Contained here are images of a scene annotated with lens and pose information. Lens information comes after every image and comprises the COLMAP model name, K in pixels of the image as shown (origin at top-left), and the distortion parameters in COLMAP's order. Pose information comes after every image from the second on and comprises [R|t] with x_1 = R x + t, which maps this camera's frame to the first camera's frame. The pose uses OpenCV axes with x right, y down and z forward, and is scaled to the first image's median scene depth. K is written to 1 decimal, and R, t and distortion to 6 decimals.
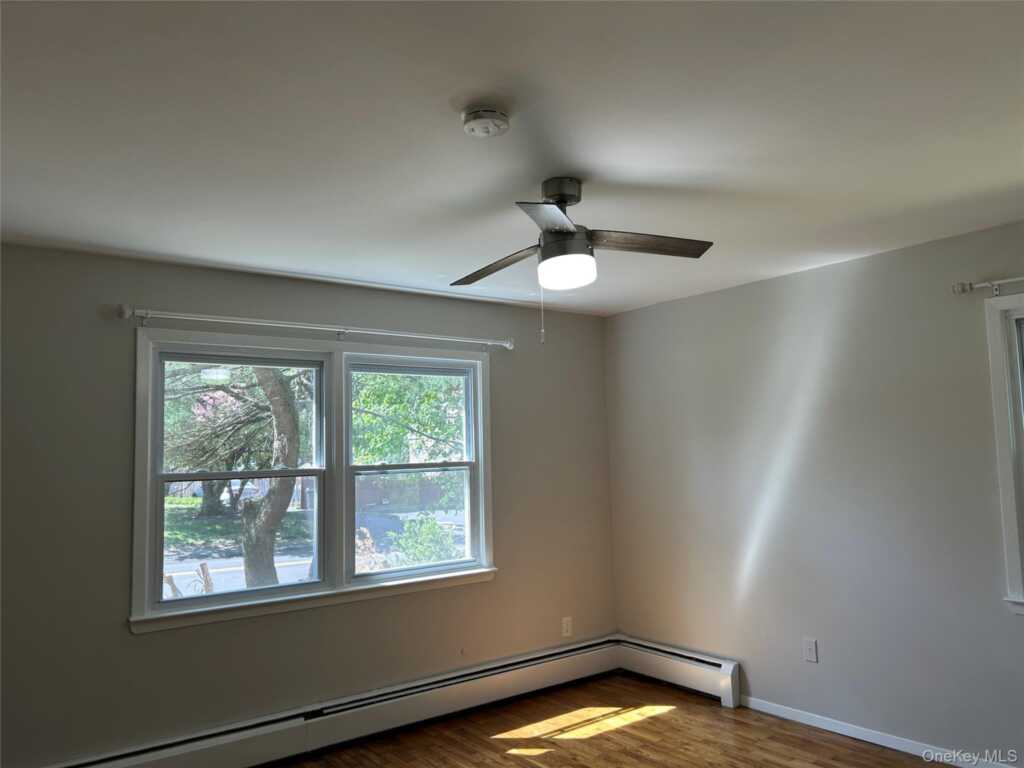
lens RADIAL K [[762.2, 0, 559.3], [0, 762.2, 380.9], [0, 0, 1]] dist [0.006774, 0.002190]
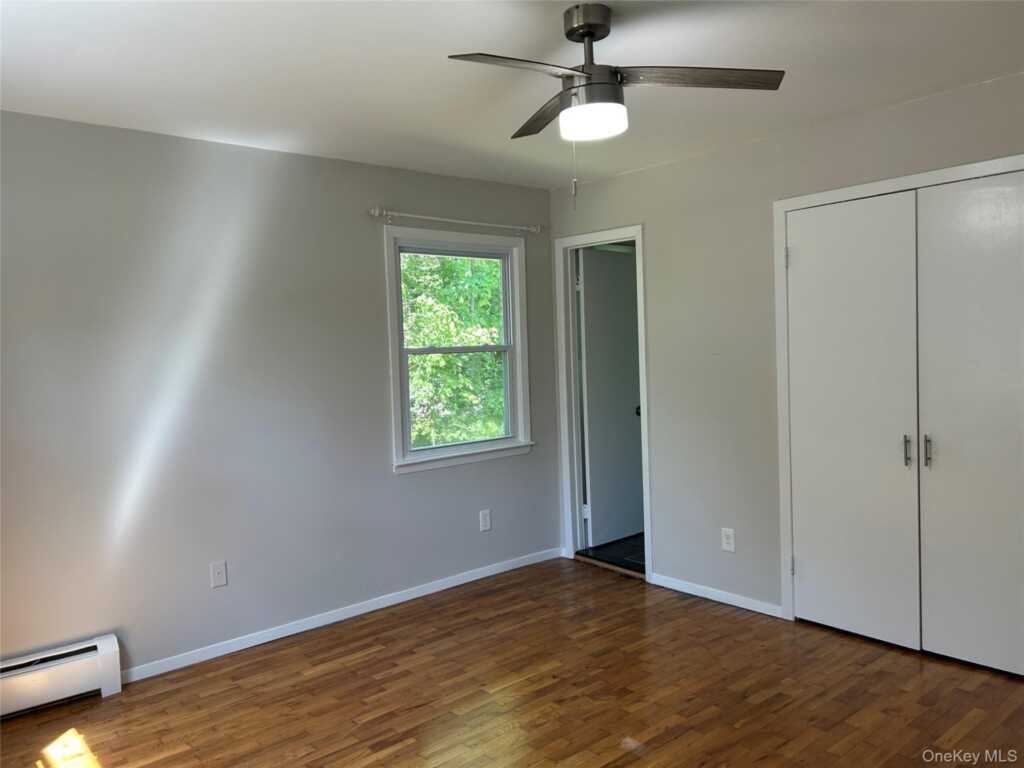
lens RADIAL K [[709.5, 0, 512.0], [0, 709.5, 384.0], [0, 0, 1]] dist [-0.004029, -0.002131]
pose [[0.009627, -0.019819, 0.999757, -0.495825], [-0.051911, 0.998446, 0.020293, 0.096235], [-0.998605, -0.052094, 0.008583, 0.666886]]
